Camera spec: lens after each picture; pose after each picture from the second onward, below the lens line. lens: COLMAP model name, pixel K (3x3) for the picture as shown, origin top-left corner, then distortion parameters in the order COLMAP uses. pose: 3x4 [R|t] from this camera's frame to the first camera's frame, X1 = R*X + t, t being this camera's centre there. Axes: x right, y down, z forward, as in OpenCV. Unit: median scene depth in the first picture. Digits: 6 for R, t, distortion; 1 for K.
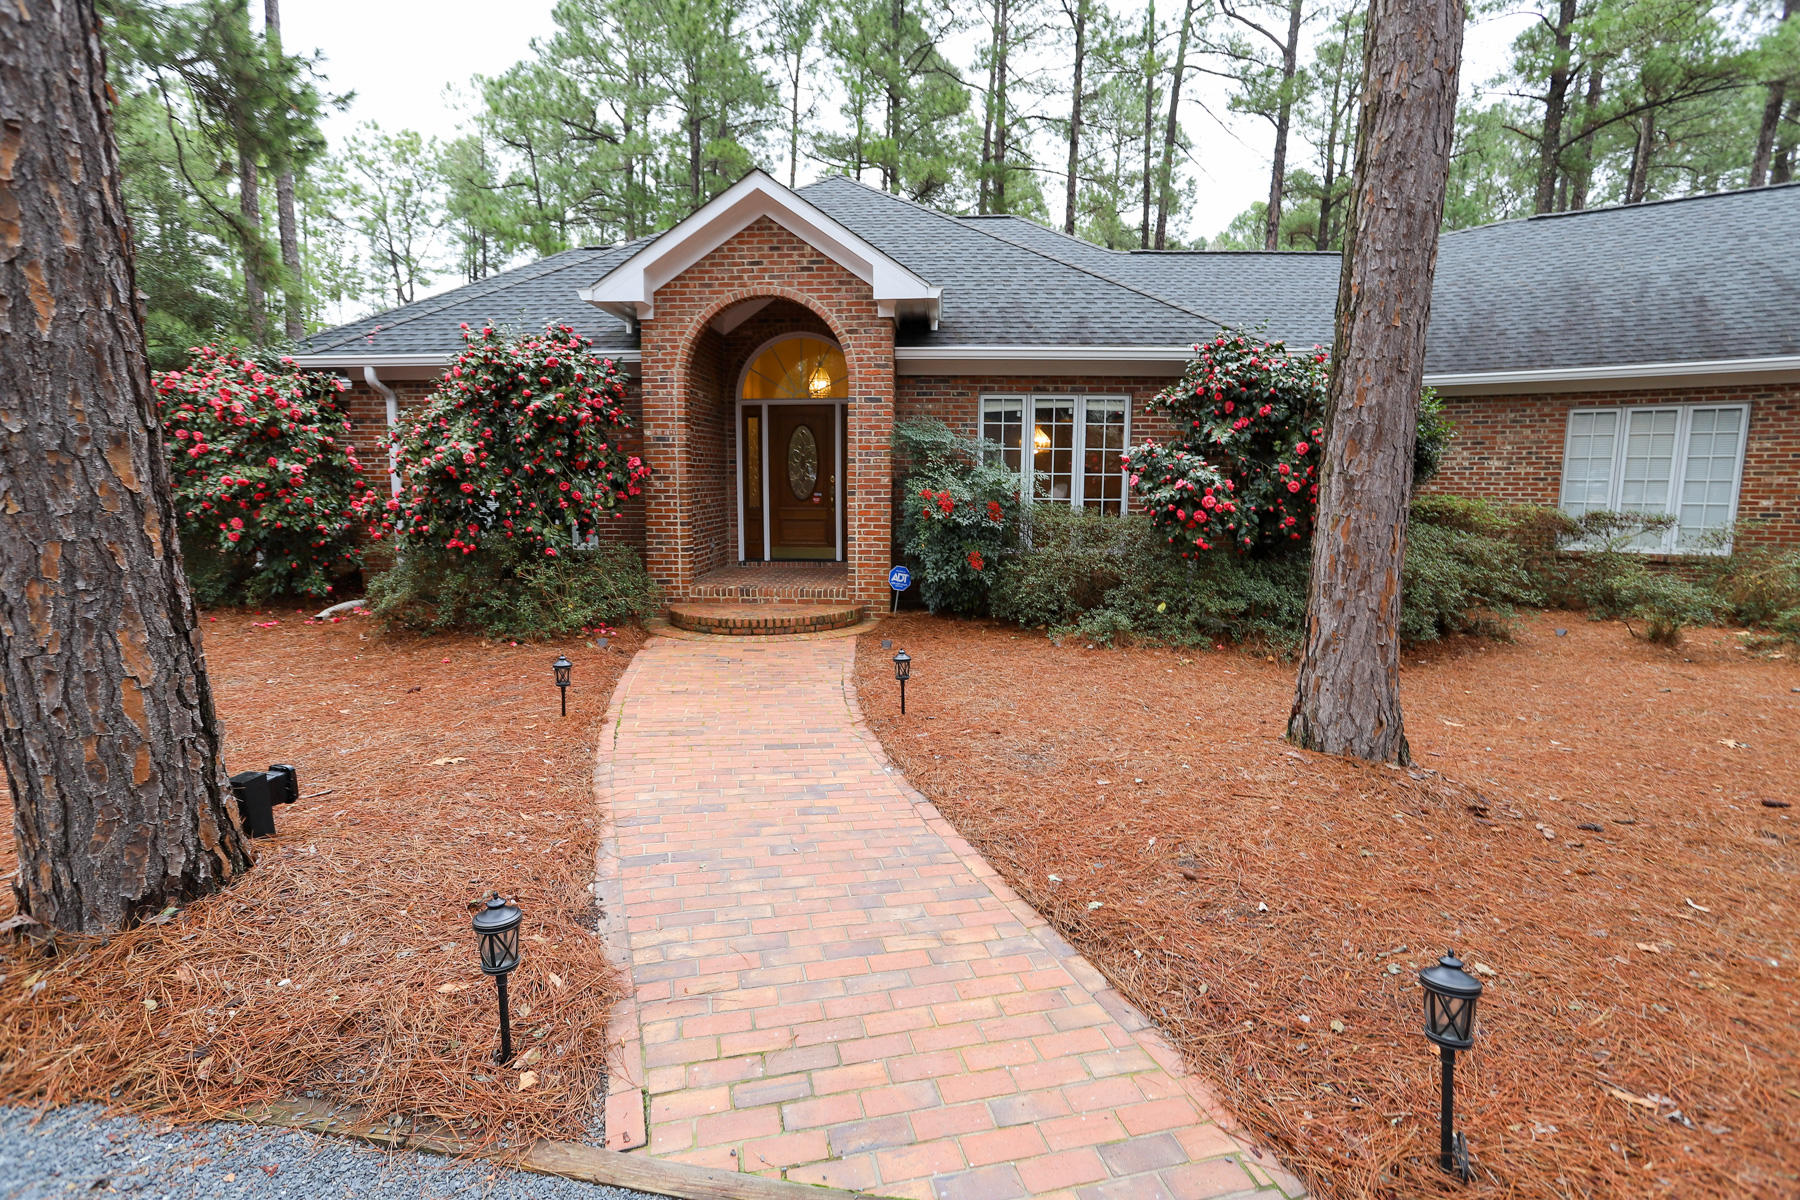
lens RADIAL K [[870.2, 0, 904.2], [0, 870.2, 596.1], [0, 0, 1]] dist [-0.064802, 0.036164]
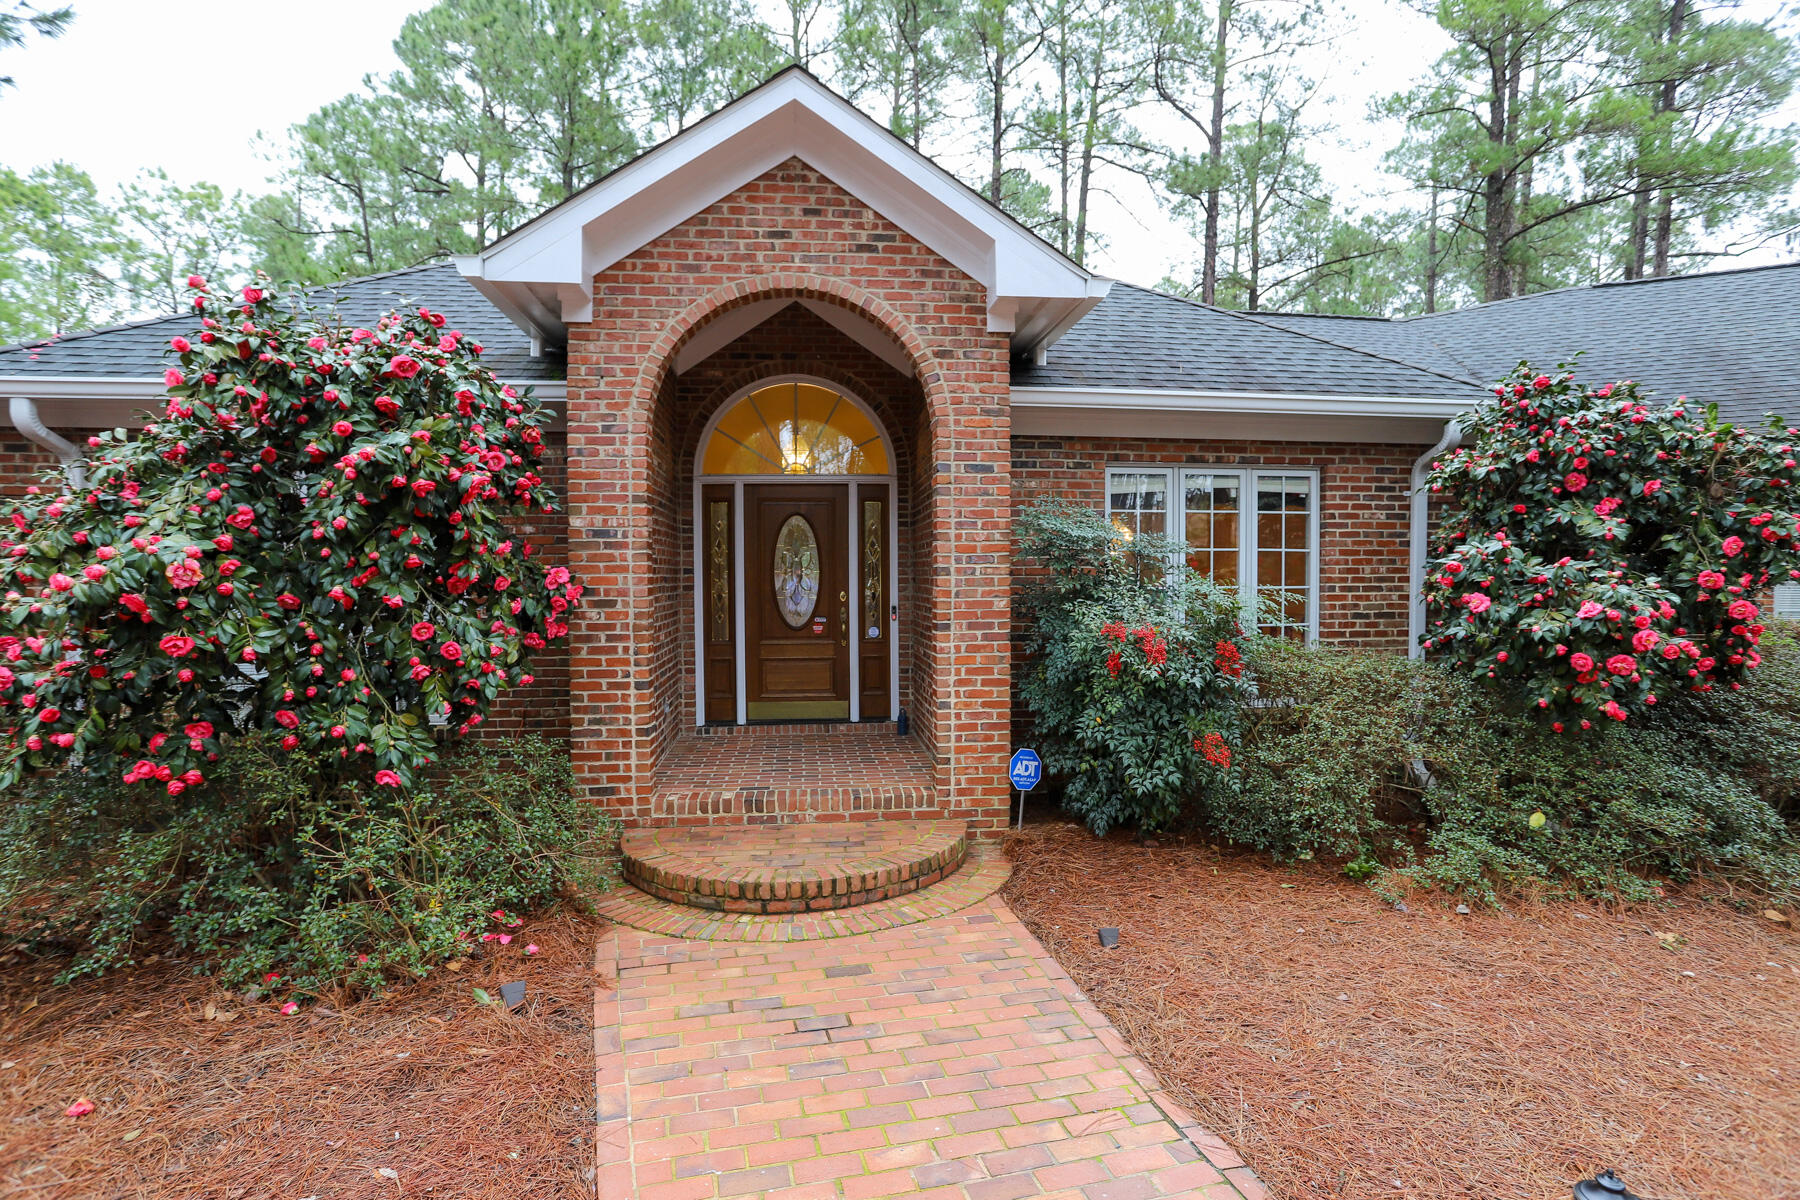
lens RADIAL K [[887.5, 0, 904.0], [0, 887.5, 597.1], [0, 0, 1]] dist [-0.054809, 0.025404]
pose [[0.986714, -0.012715, 0.161970, -0.186752], [0.031174, 0.993226, -0.111939, -0.073921], [-0.159450, 0.115502, 0.980426, 0.429591]]
